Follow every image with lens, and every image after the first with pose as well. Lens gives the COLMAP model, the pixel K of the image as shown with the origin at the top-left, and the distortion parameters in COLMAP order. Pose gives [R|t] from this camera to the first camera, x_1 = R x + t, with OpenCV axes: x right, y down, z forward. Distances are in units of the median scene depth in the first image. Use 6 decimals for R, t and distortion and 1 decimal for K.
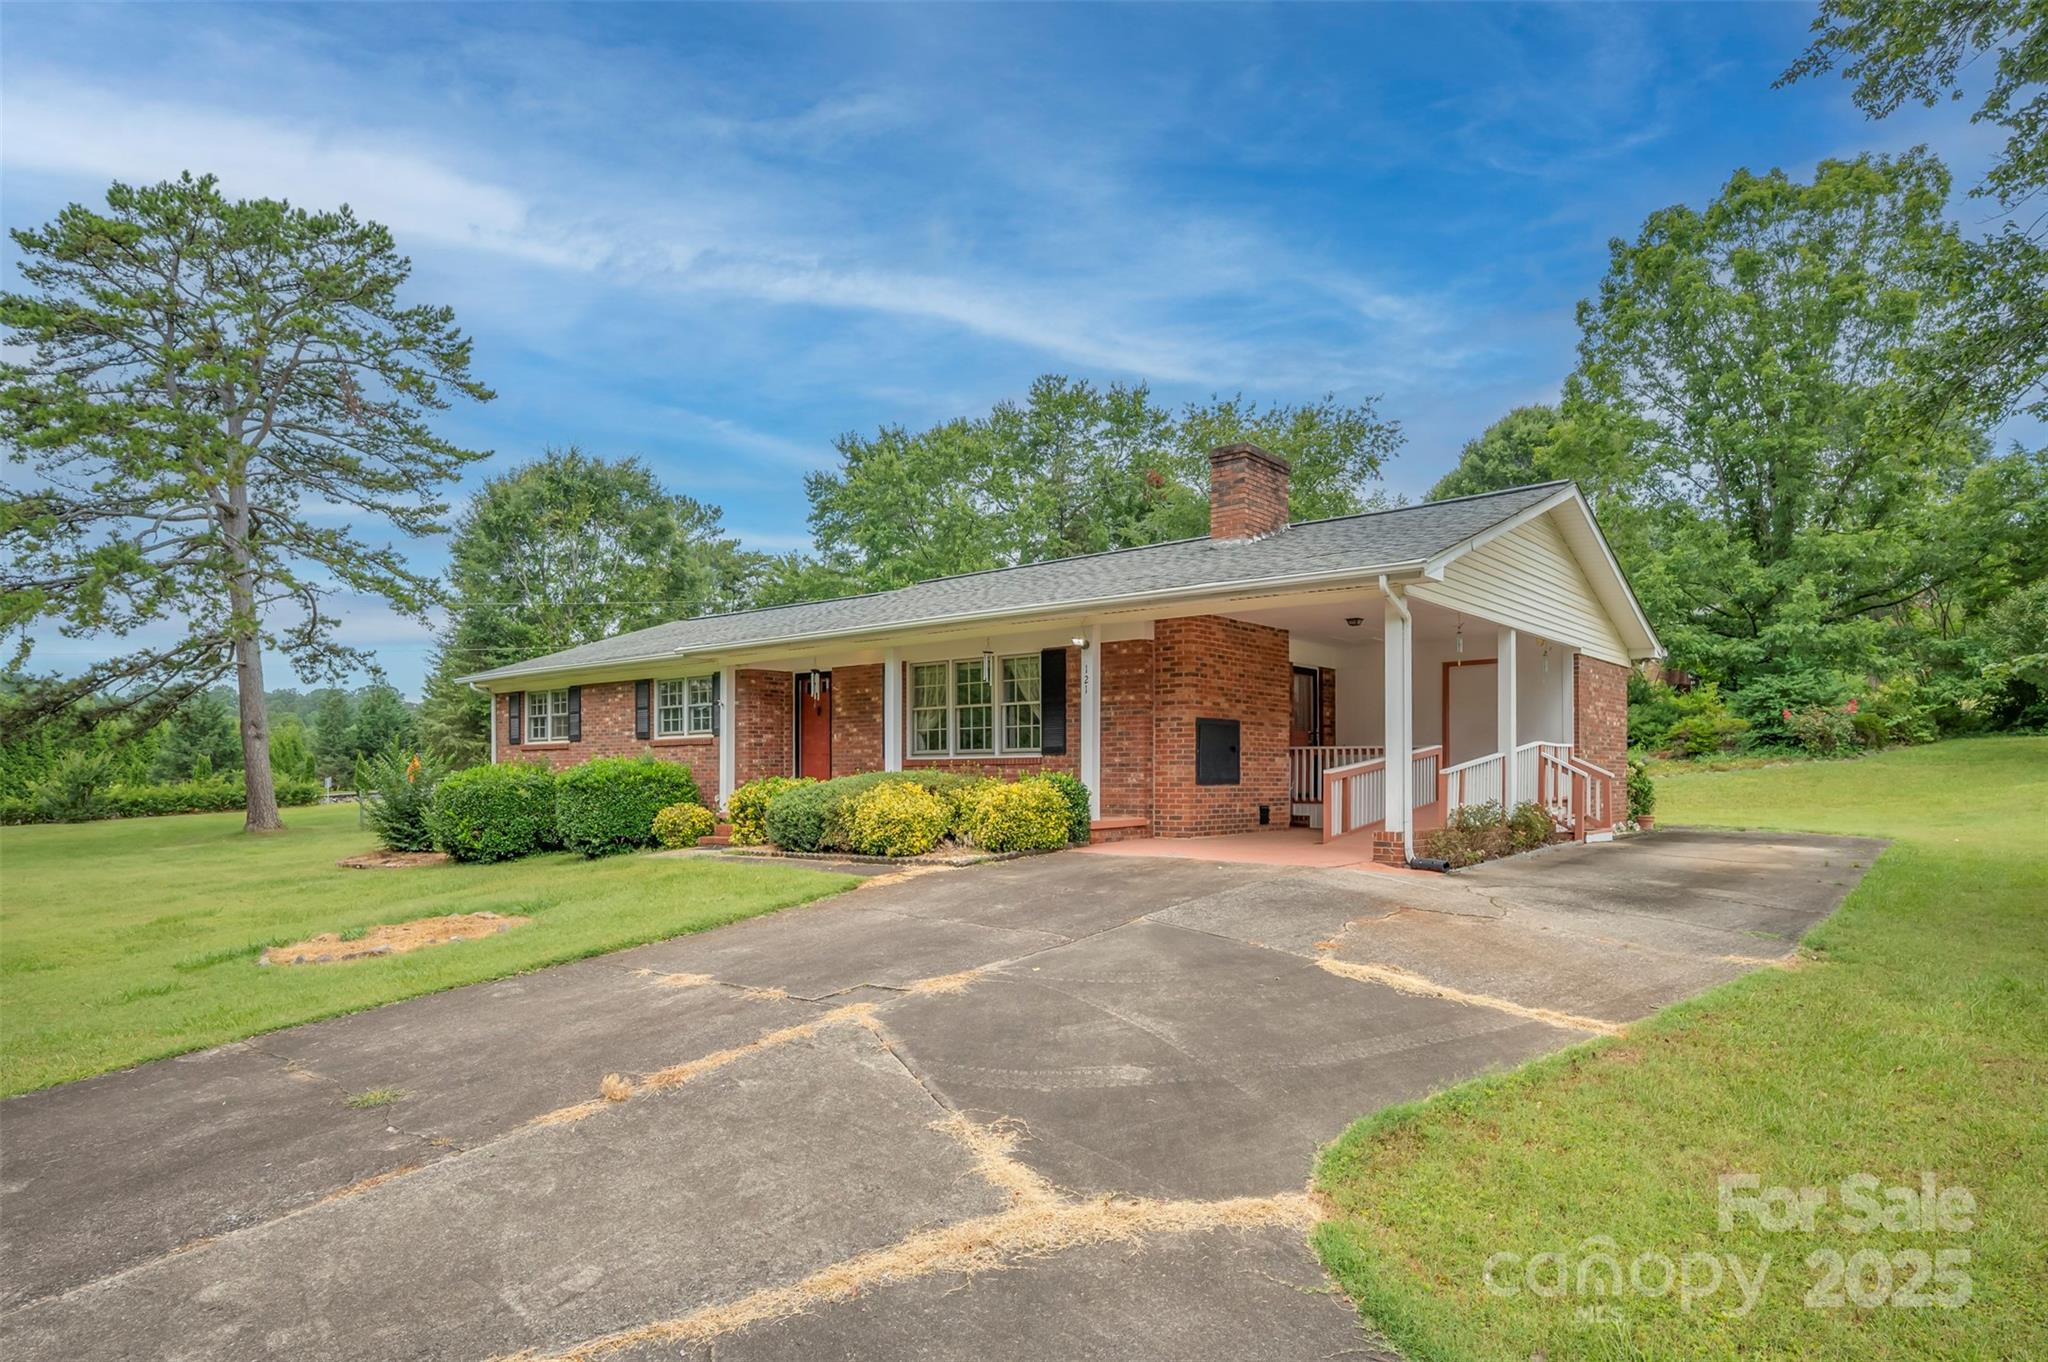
lens RADIAL K [[1248.7, 0, 1028.2], [0, 1248.7, 775.6], [0, 0, 1]] dist [0.011859, 0.001913]
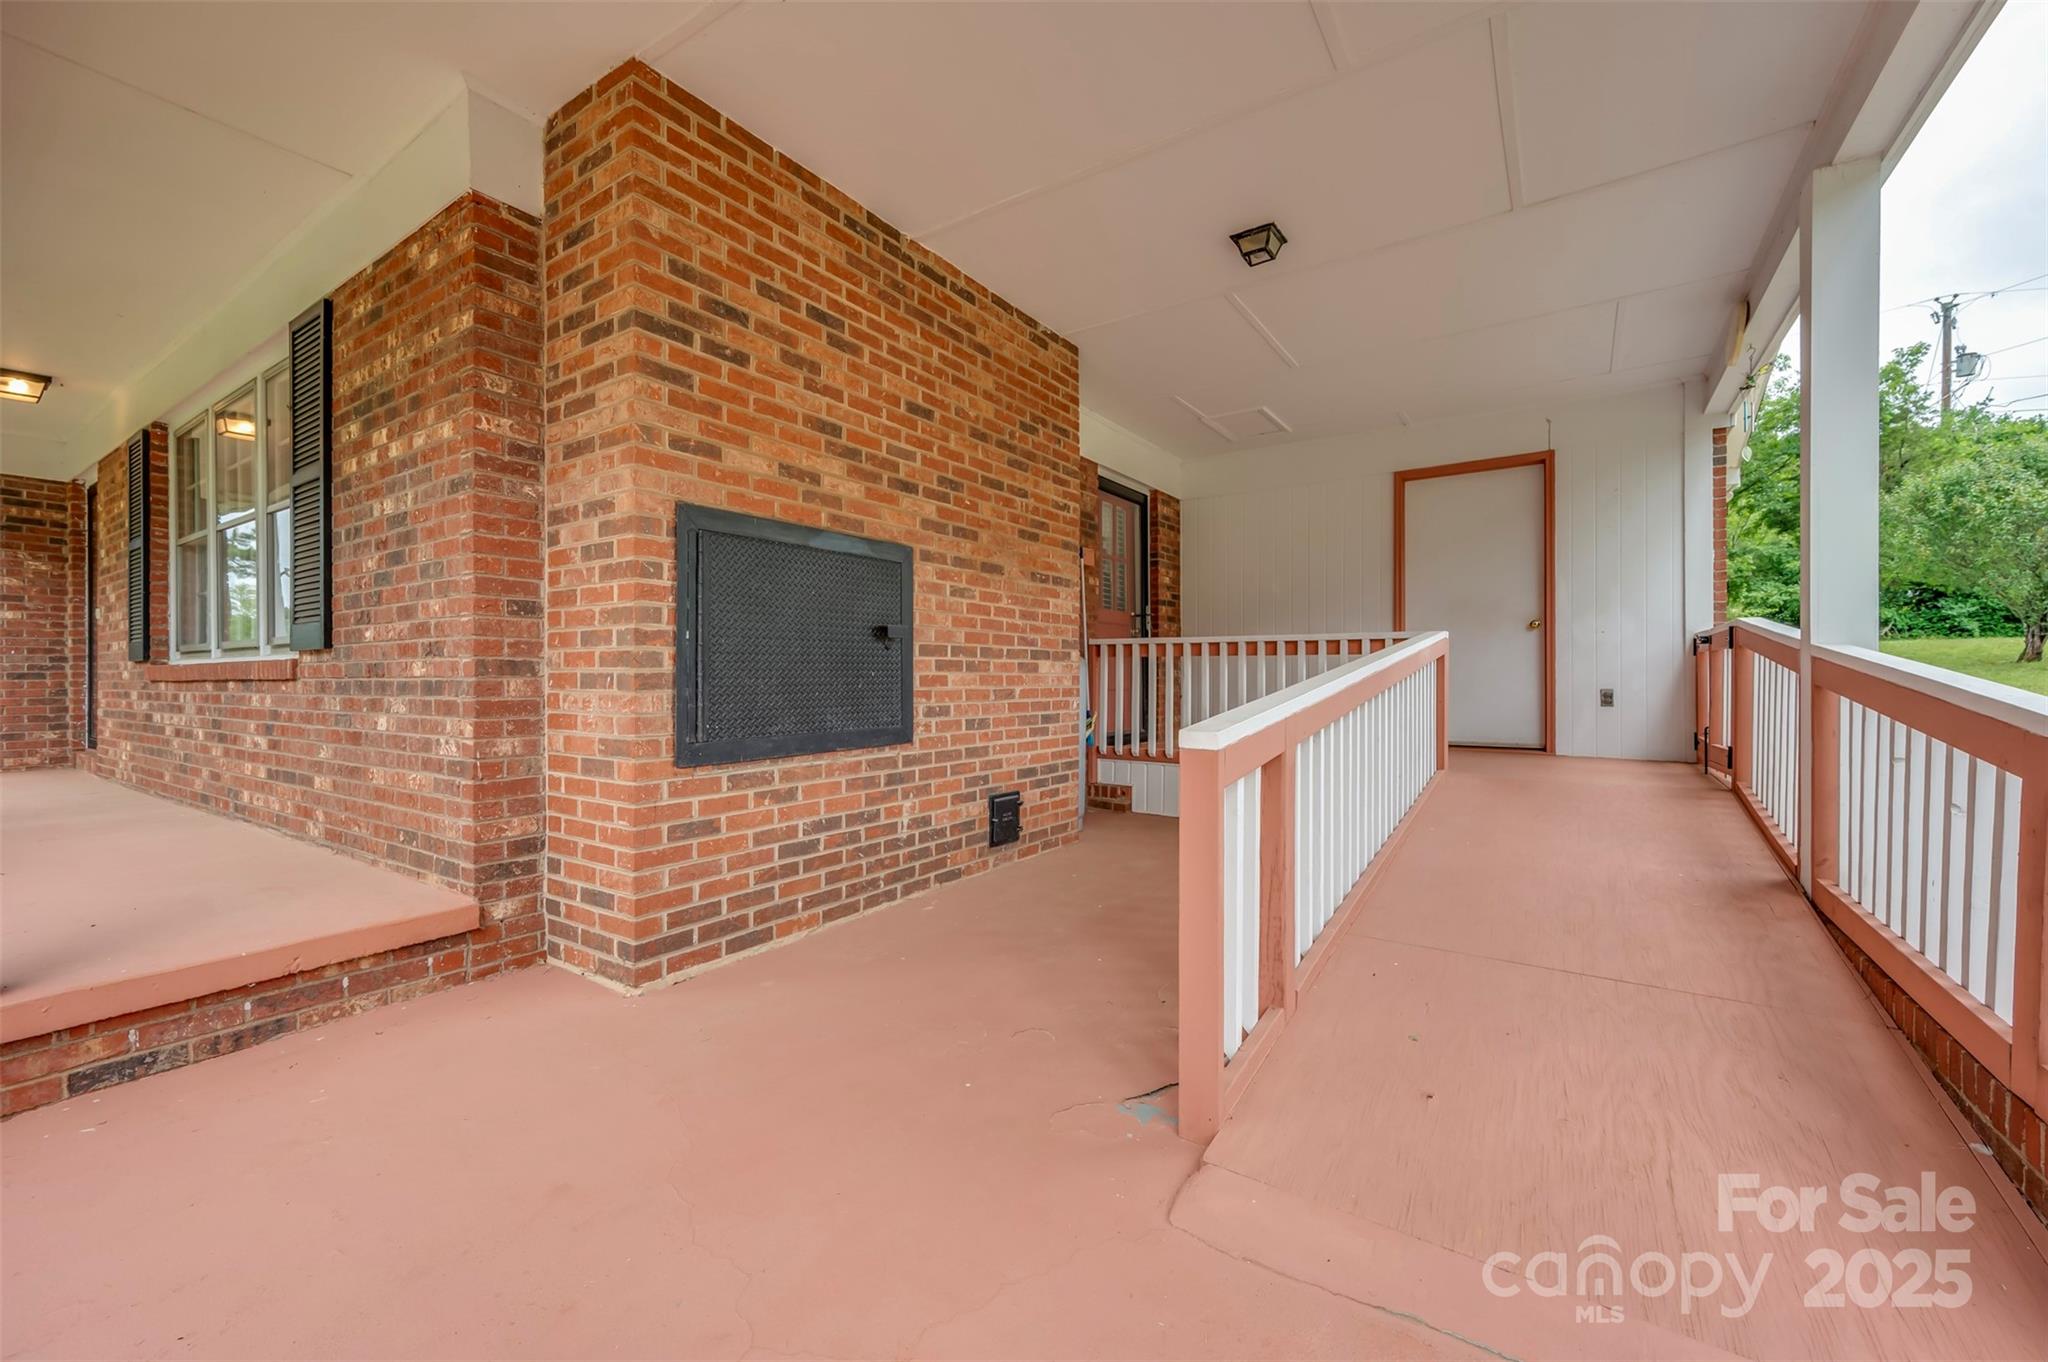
lens RADIAL K [[817.2, 0, 1035.0], [0, 817.2, 668.9], [0, 0, 1]] dist [-0.001128, -0.000125]
pose [[0.996059, 0.001644, 0.088673, 0.178394], [-0.001260, 0.999990, -0.004389, -0.011304], [-0.088680, 0.004260, 0.996051, 0.767701]]
